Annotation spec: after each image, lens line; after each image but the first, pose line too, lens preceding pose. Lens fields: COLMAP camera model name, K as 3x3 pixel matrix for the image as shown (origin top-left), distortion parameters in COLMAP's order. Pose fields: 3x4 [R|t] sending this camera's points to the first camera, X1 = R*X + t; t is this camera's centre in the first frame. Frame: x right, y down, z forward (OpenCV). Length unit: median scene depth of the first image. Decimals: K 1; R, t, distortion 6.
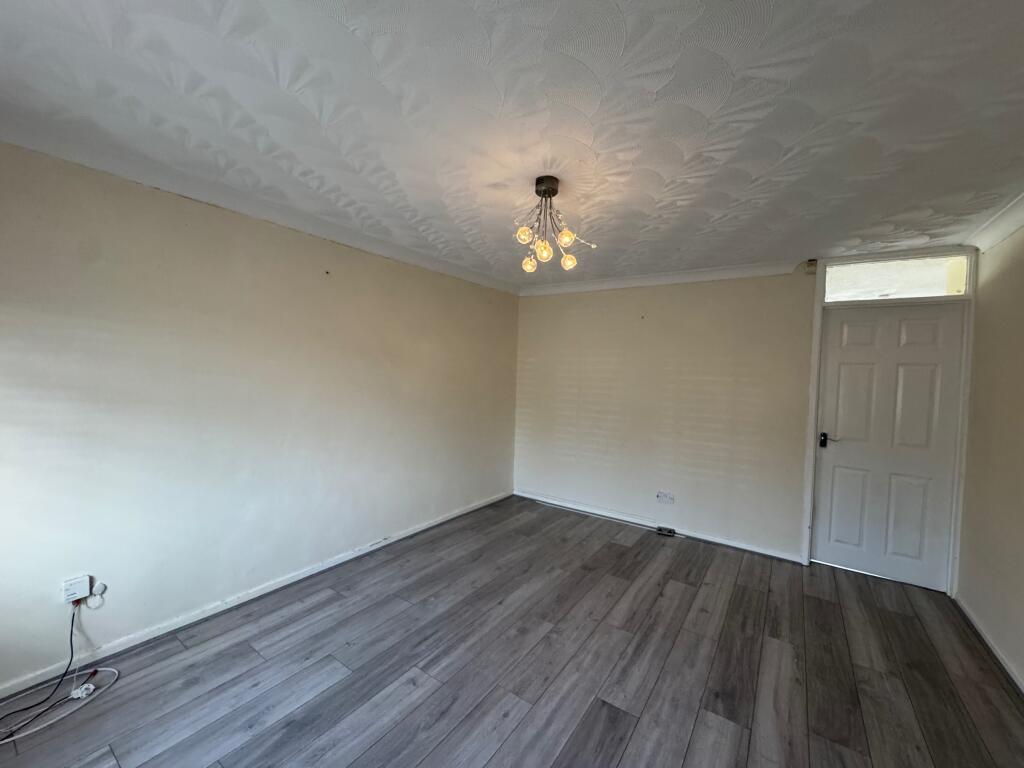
lens RADIAL K [[410.1, 0, 511.1], [0, 410.1, 384.0], [0, 0, 1]] dist [-0.001125, 0.000047]
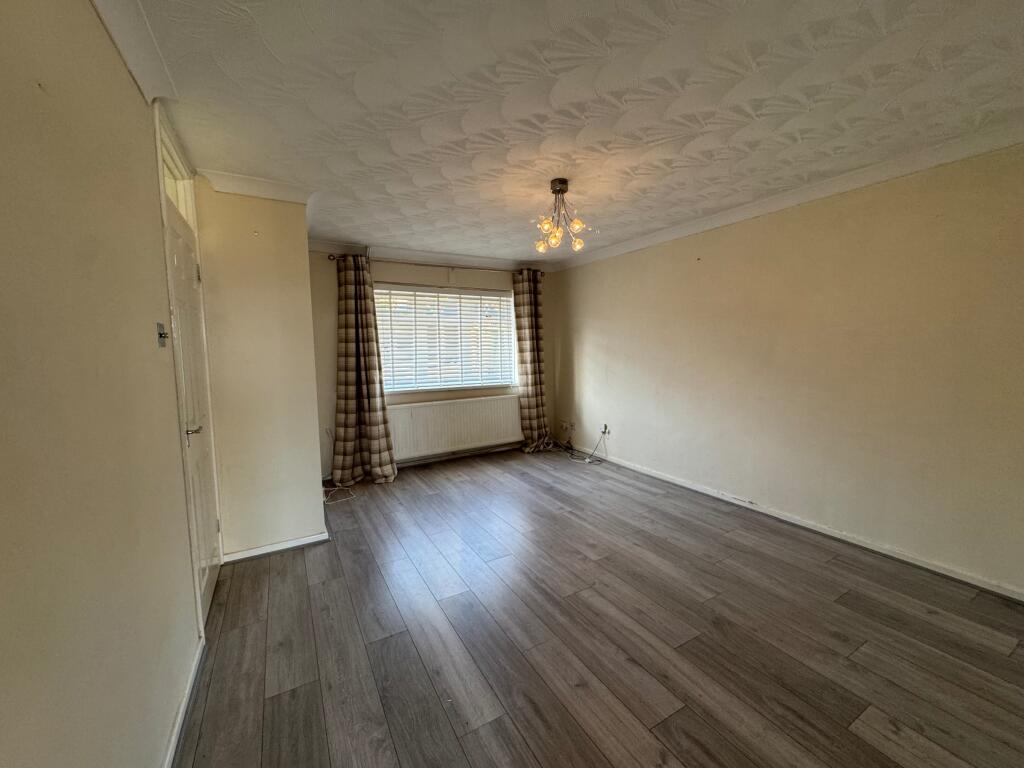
lens RADIAL K [[408.2, 0, 512.0], [0, 408.2, 384.0], [0, 0, 1]] dist [-0.000398, -0.000013]
pose [[-0.431224, 0.057971, -0.900381, 1.203806], [-0.027334, 0.996636, 0.077259, 0.042880], [0.901831, 0.057927, -0.428189, 1.296304]]
